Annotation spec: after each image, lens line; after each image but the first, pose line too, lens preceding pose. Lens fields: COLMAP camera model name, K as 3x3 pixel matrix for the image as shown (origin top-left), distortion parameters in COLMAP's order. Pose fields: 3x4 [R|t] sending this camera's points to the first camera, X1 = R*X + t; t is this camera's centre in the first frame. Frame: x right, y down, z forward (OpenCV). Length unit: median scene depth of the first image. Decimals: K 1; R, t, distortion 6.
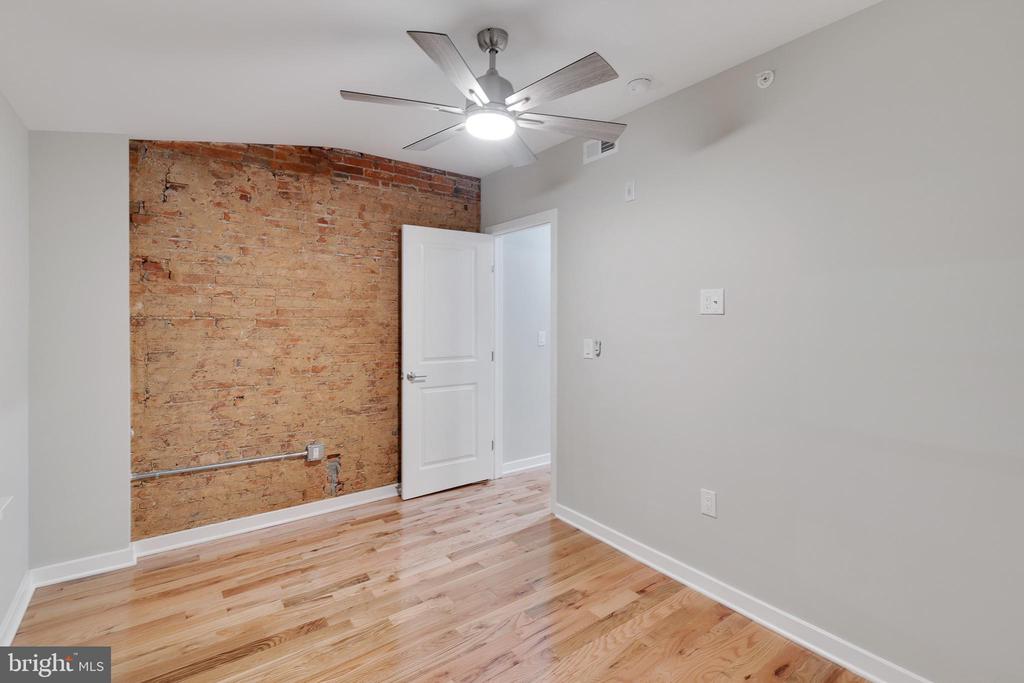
lens RADIAL K [[469.9, 0, 517.7], [0, 469.9, 320.8], [0, 0, 1]] dist [0.003674, -0.001347]
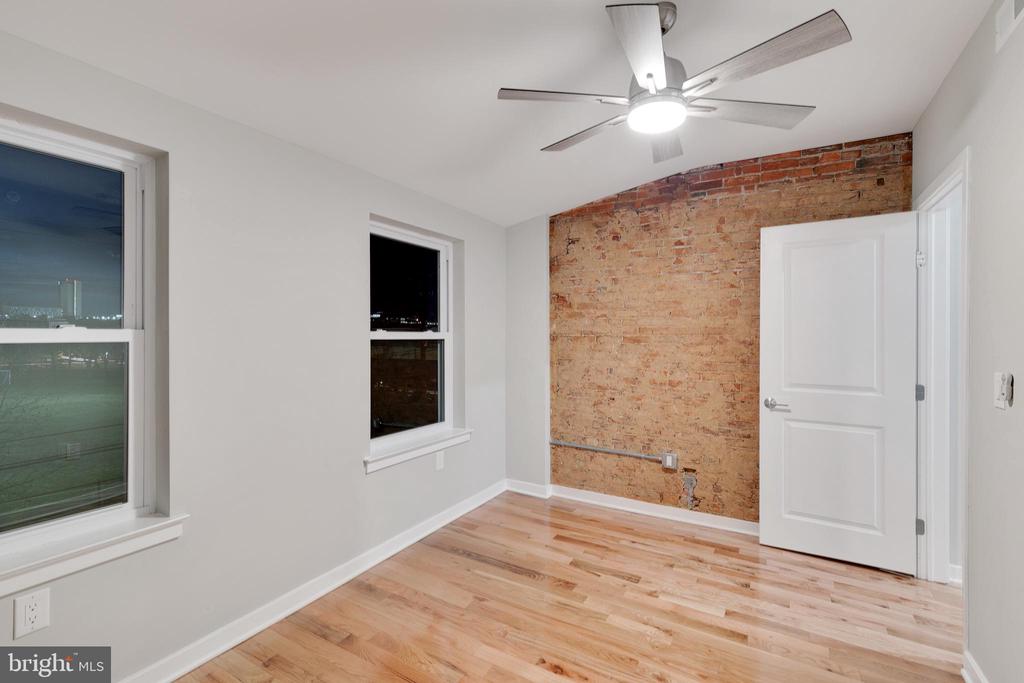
lens RADIAL K [[469.9, 0, 517.1], [0, 469.9, 339.3], [0, 0, 1]] dist [0.003674, -0.001347]
pose [[0.381290, 0.007135, -0.924428, 0.459036], [-0.008989, 0.999952, 0.004010, 0.002055], [0.924412, 0.006780, 0.381336, 0.287319]]
